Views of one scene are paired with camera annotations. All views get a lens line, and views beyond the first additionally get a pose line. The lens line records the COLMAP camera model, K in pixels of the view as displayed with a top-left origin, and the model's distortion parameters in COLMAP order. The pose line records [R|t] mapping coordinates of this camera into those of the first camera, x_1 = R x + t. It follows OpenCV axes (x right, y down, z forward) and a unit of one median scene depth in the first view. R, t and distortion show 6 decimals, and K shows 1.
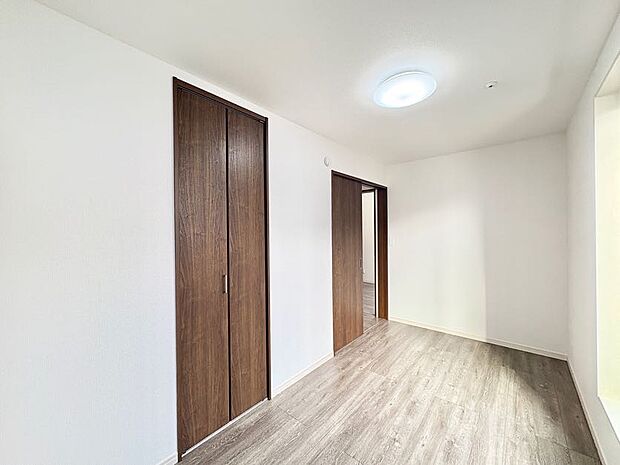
lens RADIAL K [[246.1, 0, 308.6], [0, 246.1, 233.2], [0, 0, 1]] dist [0.002231, -0.000133]
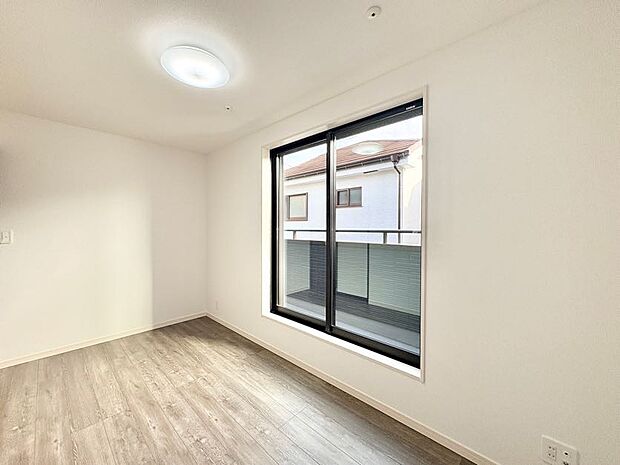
lens RADIAL K [[246.1, 0, 308.6], [0, 246.1, 232.3], [0, 0, 1]] dist [0.002231, -0.000133]
pose [[0.029265, 0.002748, 0.999568, -0.388646], [-0.005090, 0.999984, -0.002600, 0.033554], [-0.999559, -0.005012, 0.029279, 0.379109]]
